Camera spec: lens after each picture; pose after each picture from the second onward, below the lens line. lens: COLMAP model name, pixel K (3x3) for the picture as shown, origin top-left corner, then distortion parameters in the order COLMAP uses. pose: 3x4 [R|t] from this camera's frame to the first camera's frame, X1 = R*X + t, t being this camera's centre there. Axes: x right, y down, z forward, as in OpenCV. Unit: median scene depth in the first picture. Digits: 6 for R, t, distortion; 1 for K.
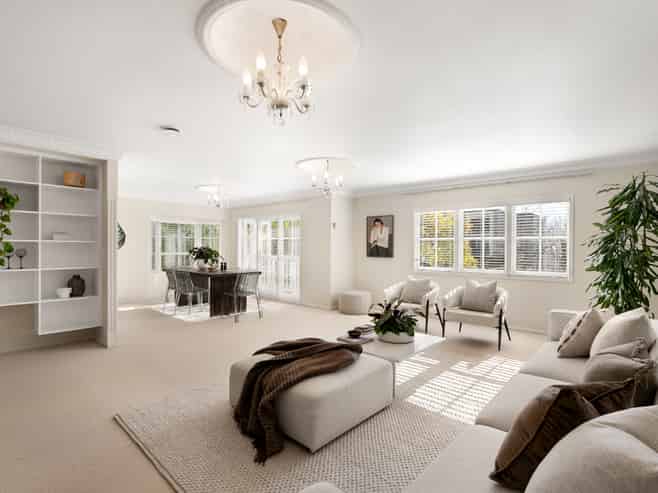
lens RADIAL K [[337.7, 0, 329.1], [0, 337.7, 248.3], [0, 0, 1]] dist [-0.002967, -0.000169]
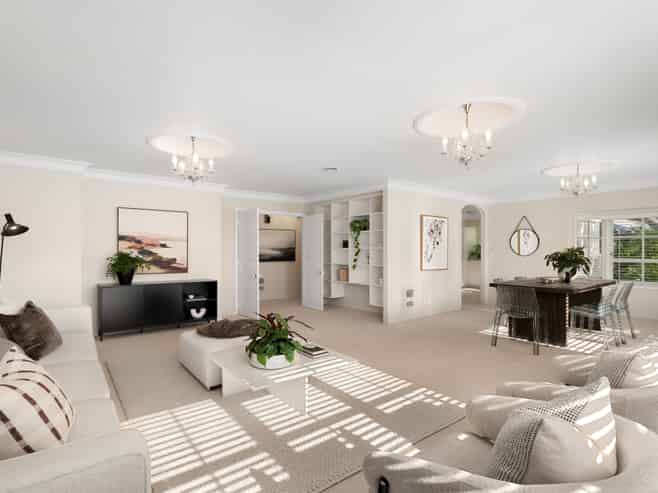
lens RADIAL K [[337.7, 0, 329.1], [0, 337.7, 248.3], [0, 0, 1]] dist [-0.002967, -0.000169]
pose [[-0.153755, -0.012093, -0.988035, 0.900901], [-0.009849, 0.999894, -0.010705, 0.002304], [0.988060, 0.008086, -0.153858, 1.158133]]
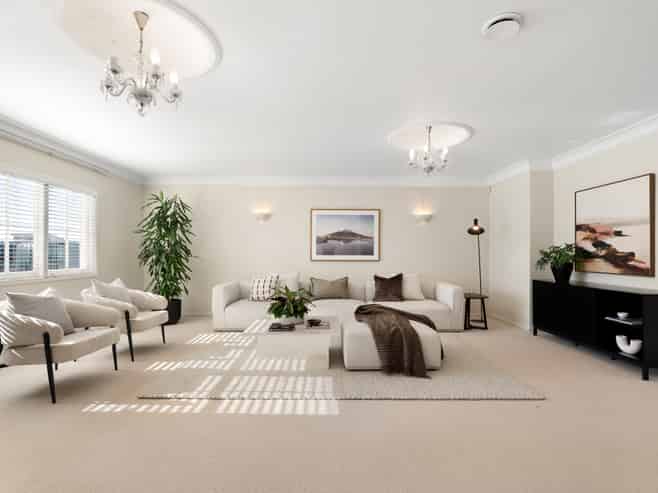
lens RADIAL K [[337.7, 0, 329.1], [0, 337.7, 248.3], [0, 0, 1]] dist [-0.002967, -0.000169]
pose [[-0.687832, 0.004407, 0.725857, -0.626082], [-0.002165, 0.999965, -0.008122, 0.036742], [-0.725867, -0.007158, -0.687798, 1.529115]]
